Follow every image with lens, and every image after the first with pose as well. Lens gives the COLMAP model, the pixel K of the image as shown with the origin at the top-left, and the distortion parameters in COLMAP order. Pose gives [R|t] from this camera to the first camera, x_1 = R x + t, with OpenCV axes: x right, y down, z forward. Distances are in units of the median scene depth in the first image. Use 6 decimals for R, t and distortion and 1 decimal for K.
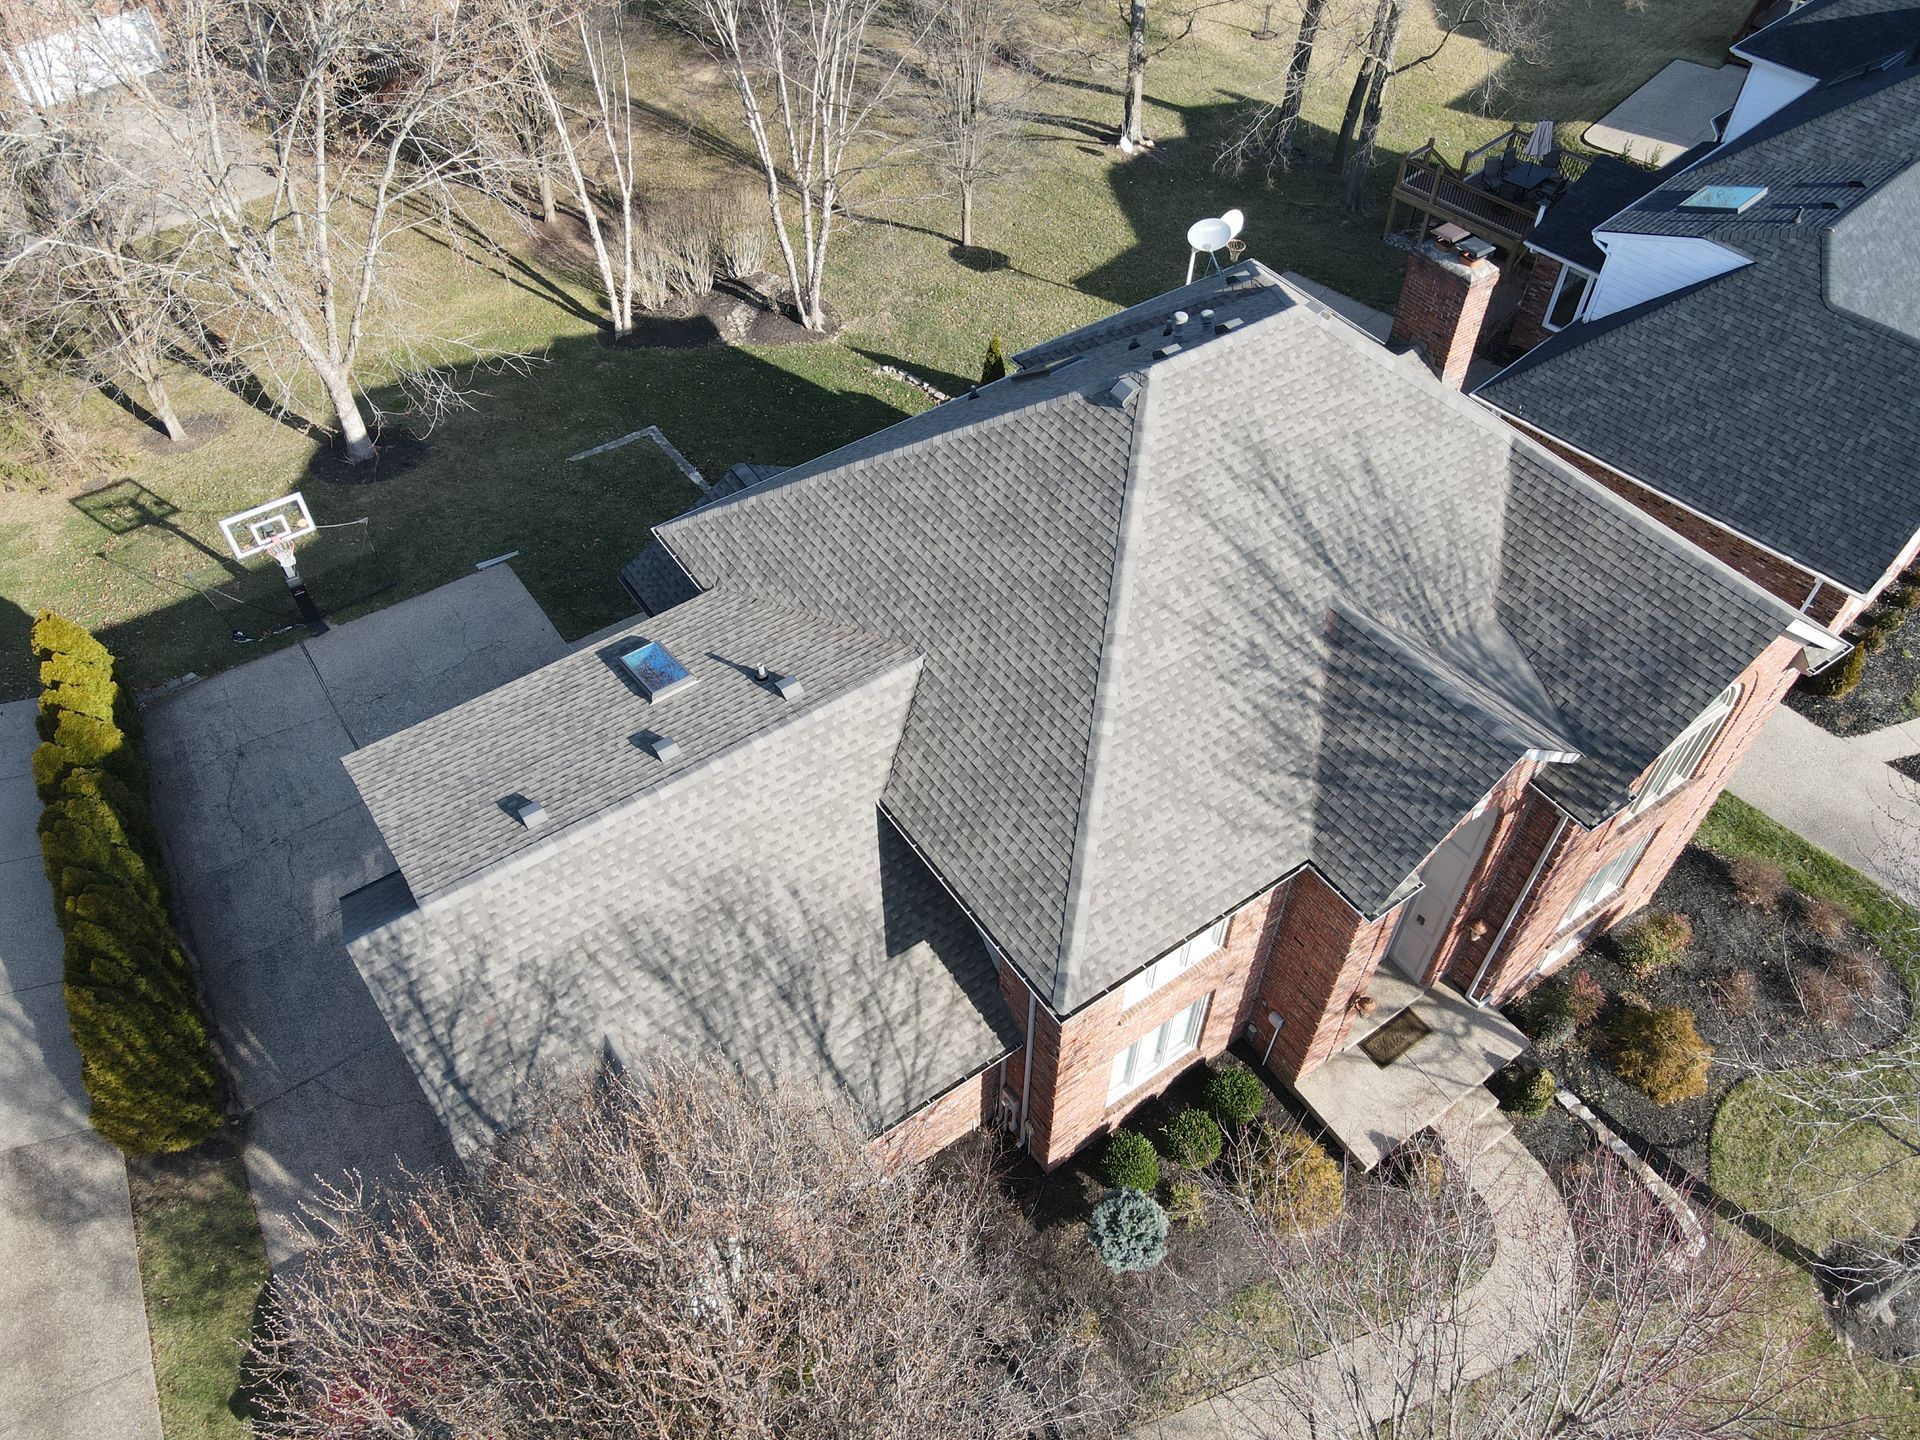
lens RADIAL K [[1393.5, 0, 960.0], [0, 1393.5, 720.0], [0, 0, 1]] dist [-0.009290, 0.036664]
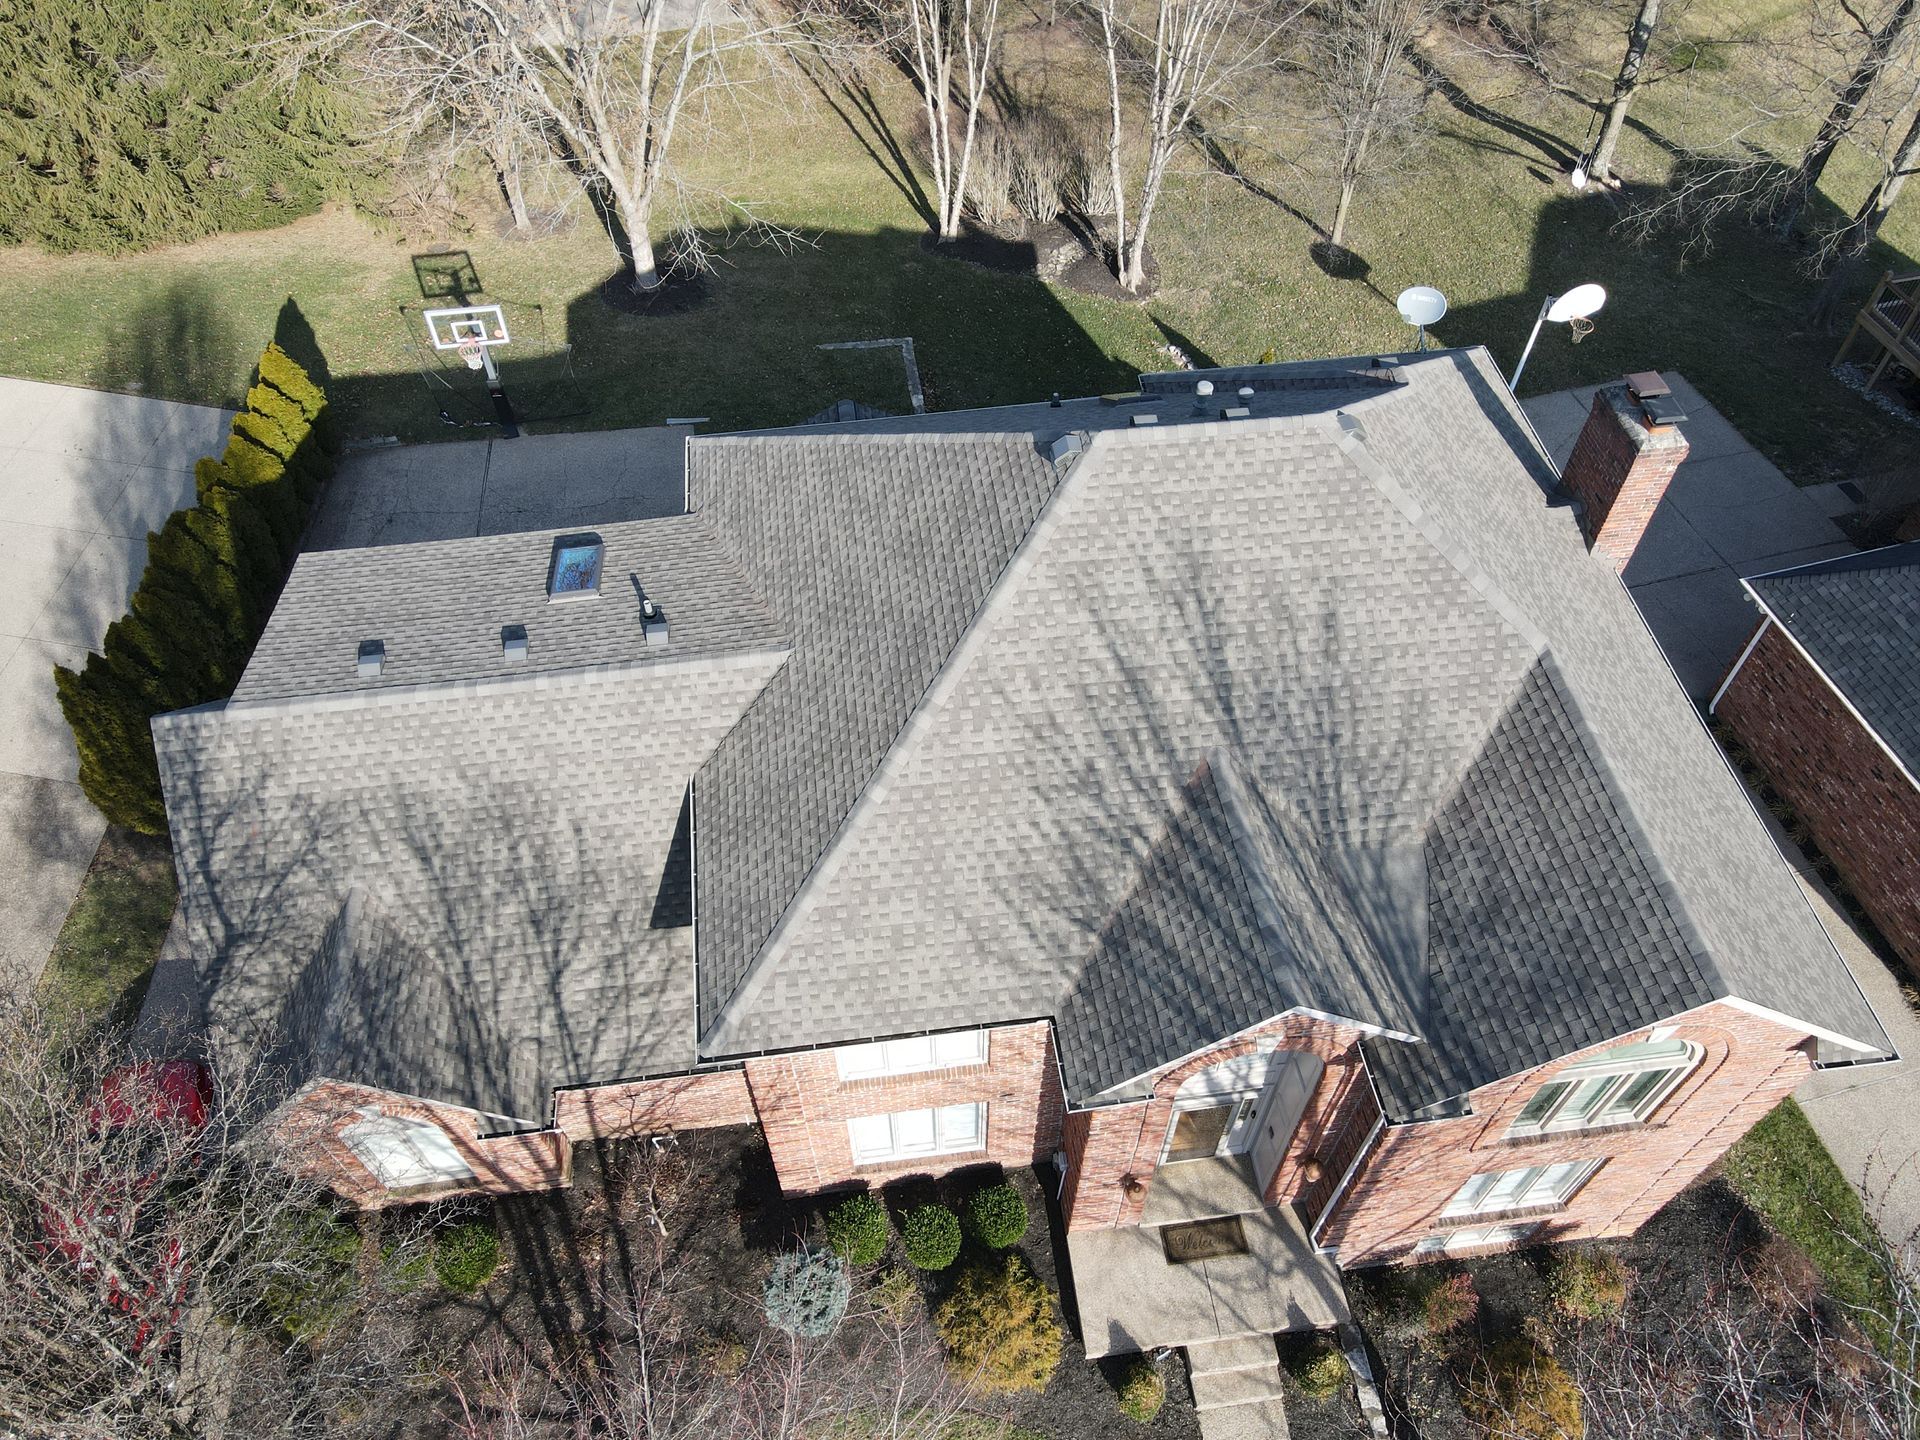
lens RADIAL K [[1393.5, 0, 960.0], [0, 1393.5, 720.0], [0, 0, 1]] dist [-0.009290, 0.036664]
pose [[0.889542, 0.358005, -0.283808, 0.320275], [-0.342124, 0.933714, 0.105497, -0.125045], [0.302764, 0.003253, 0.953060, 0.114372]]
